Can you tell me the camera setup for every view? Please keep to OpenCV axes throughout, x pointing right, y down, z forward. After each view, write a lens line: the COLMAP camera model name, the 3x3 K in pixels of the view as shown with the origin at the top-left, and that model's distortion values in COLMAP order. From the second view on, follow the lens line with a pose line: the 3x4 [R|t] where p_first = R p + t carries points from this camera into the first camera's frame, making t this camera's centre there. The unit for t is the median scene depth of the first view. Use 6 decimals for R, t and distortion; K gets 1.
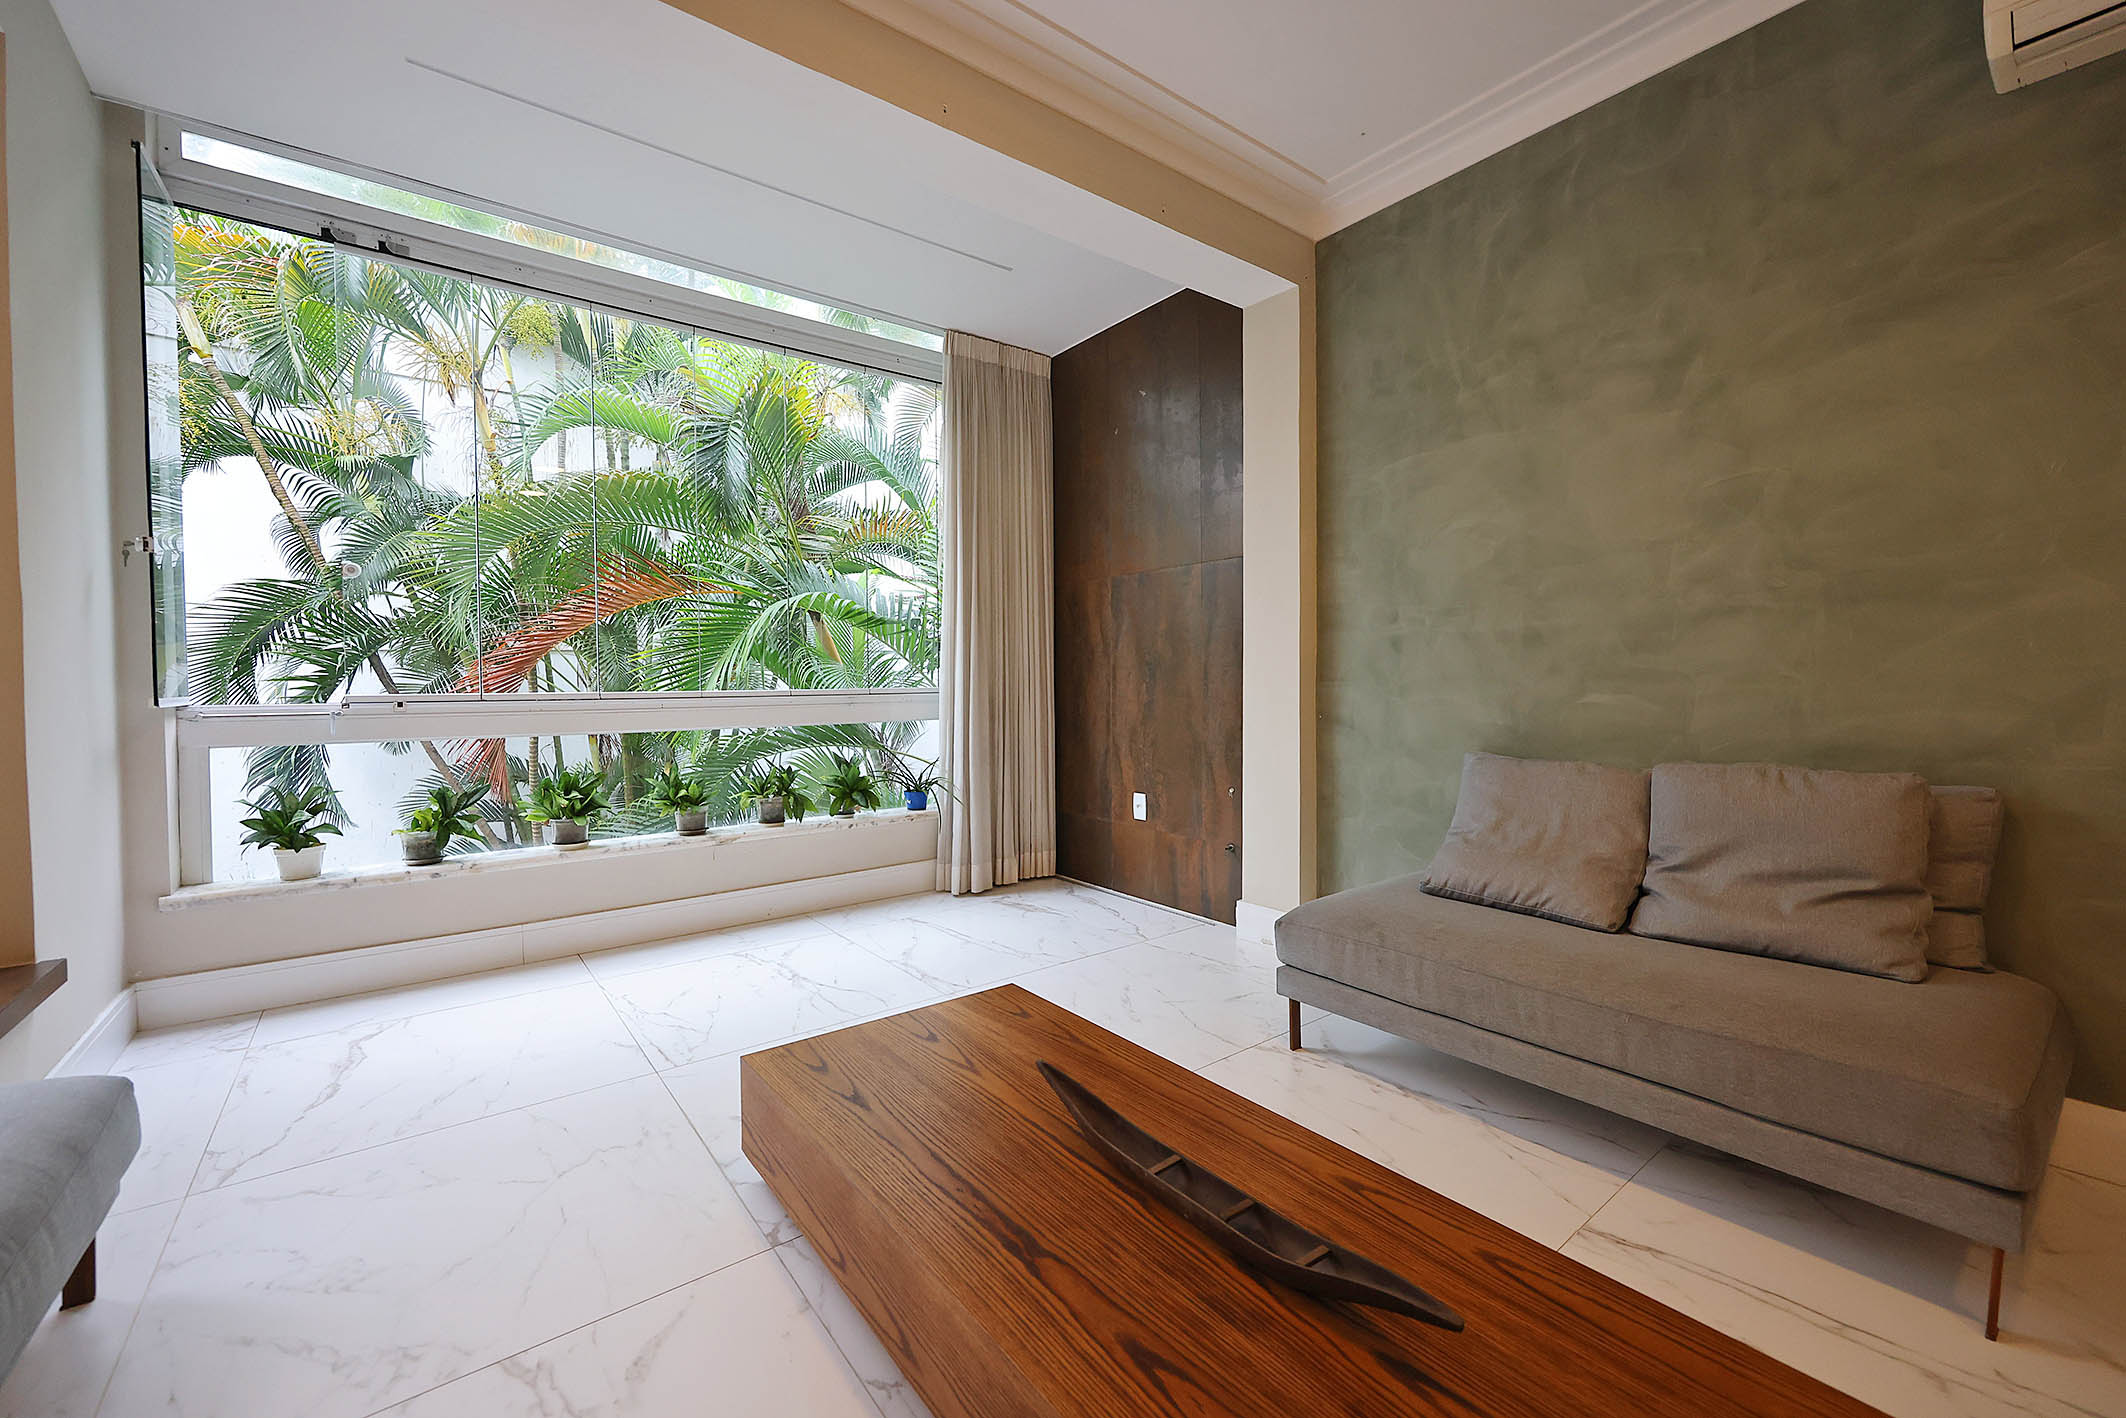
lens RADIAL K [[847.3, 0, 1057.4], [0, 847.3, 704.1], [0, 0, 1]] dist [-0.000322, -0.000004]
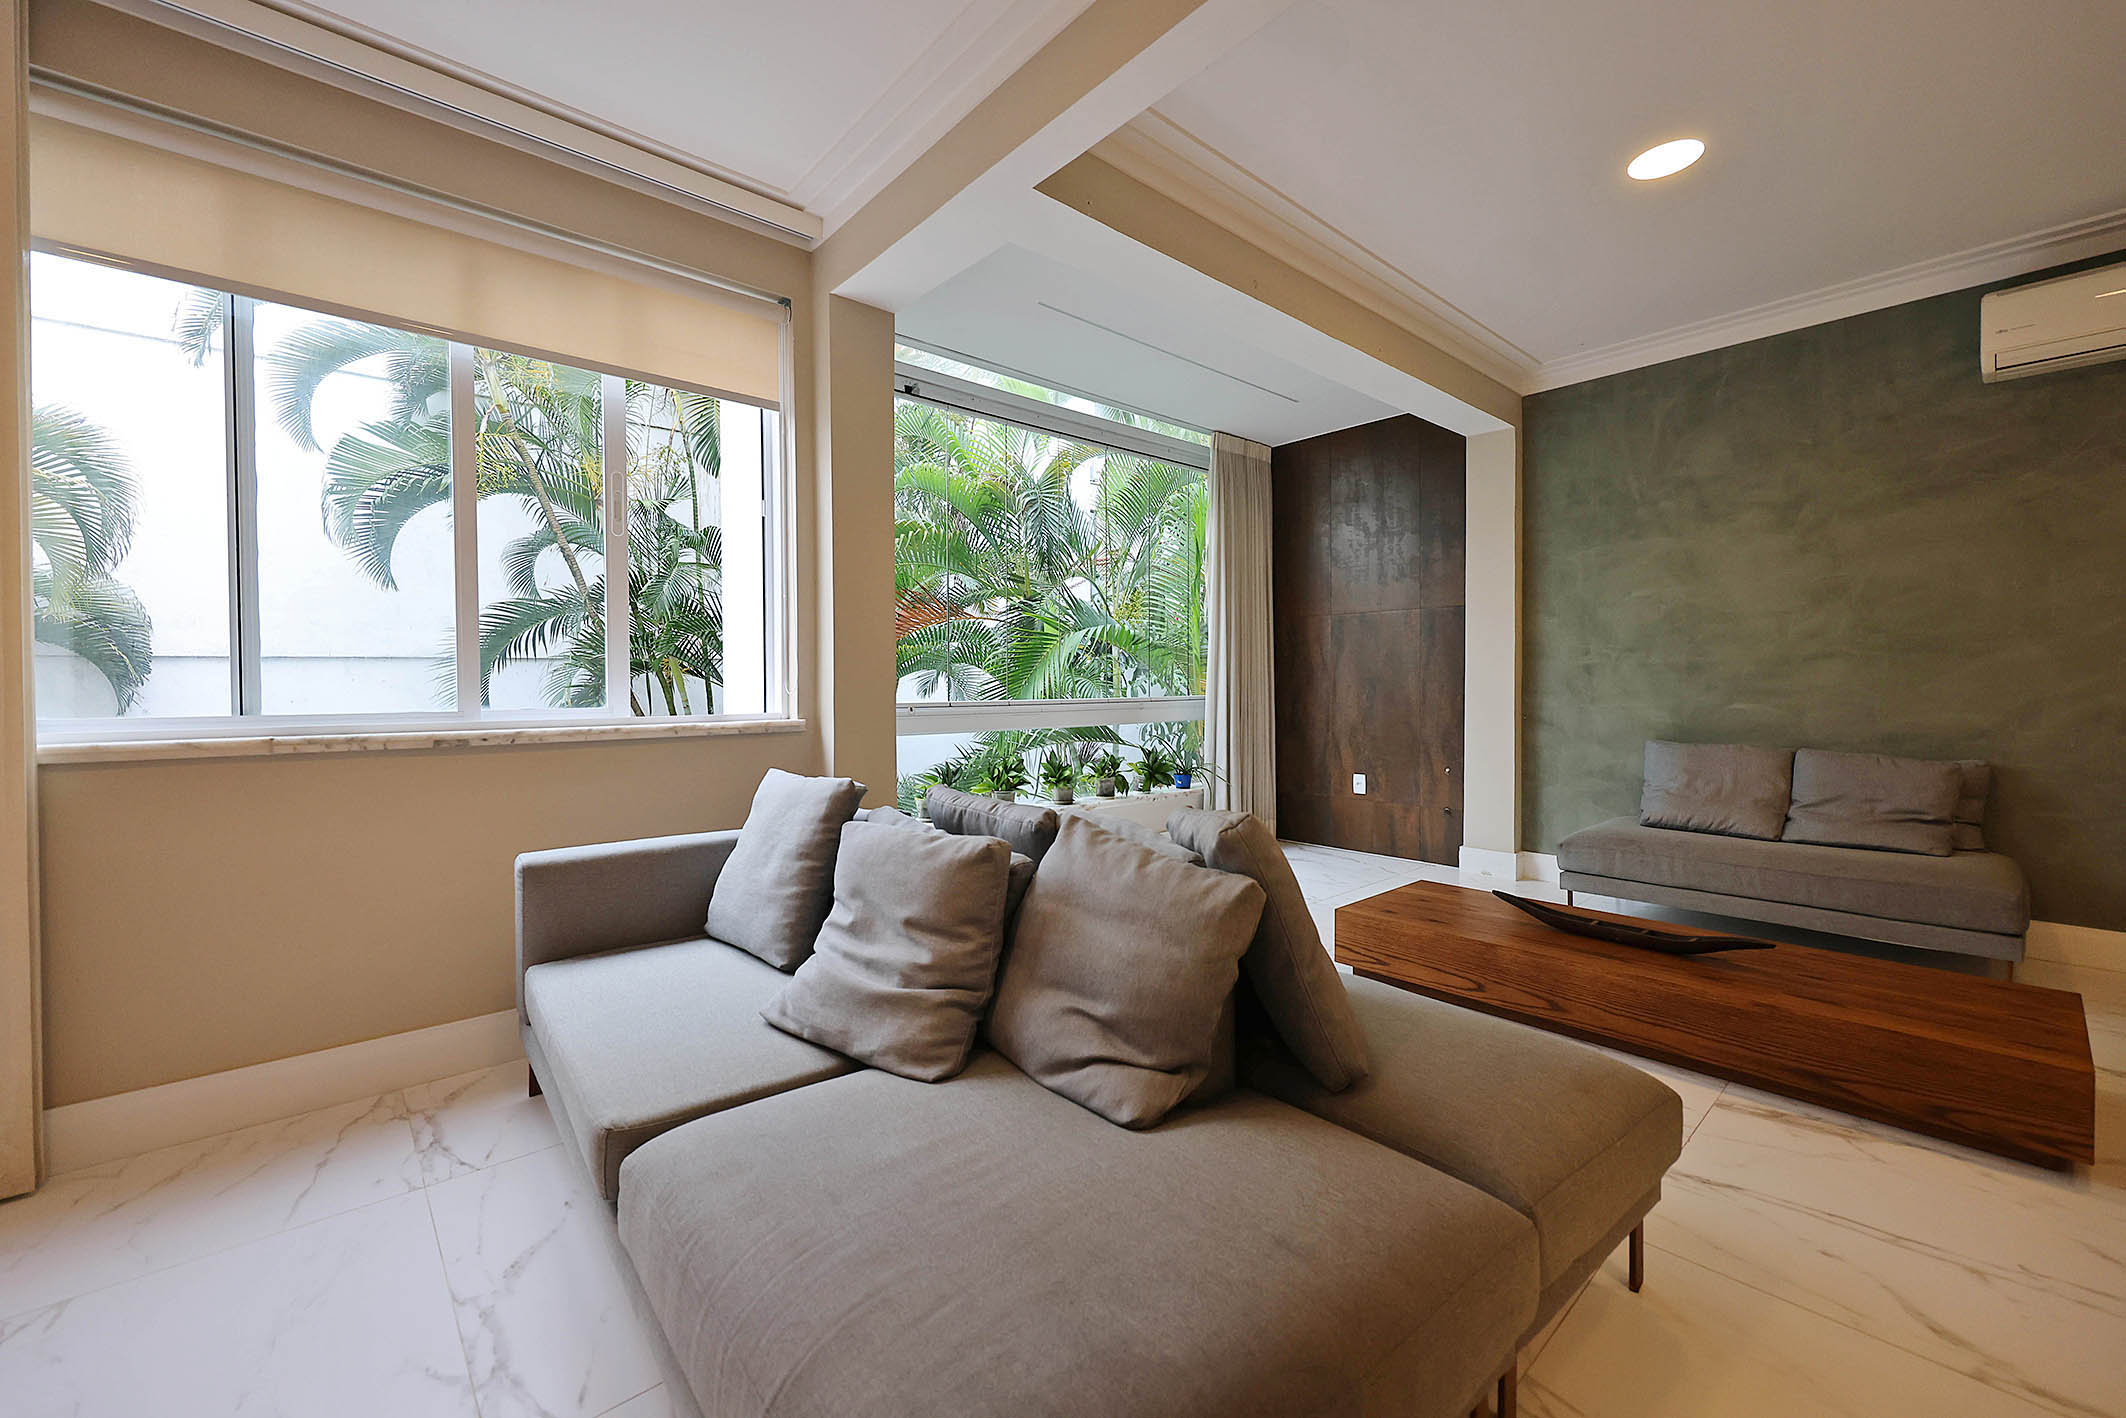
lens RADIAL K [[844.5, 0, 1052.7], [0, 844.5, 698.6], [0, 0, 1]] dist [-0.001967, -0.000139]
pose [[0.997996, 0.002514, 0.063227, -0.671521], [-0.001793, 0.999933, -0.011454, -0.000212], [-0.063251, 0.011318, 0.997933, -0.456094]]
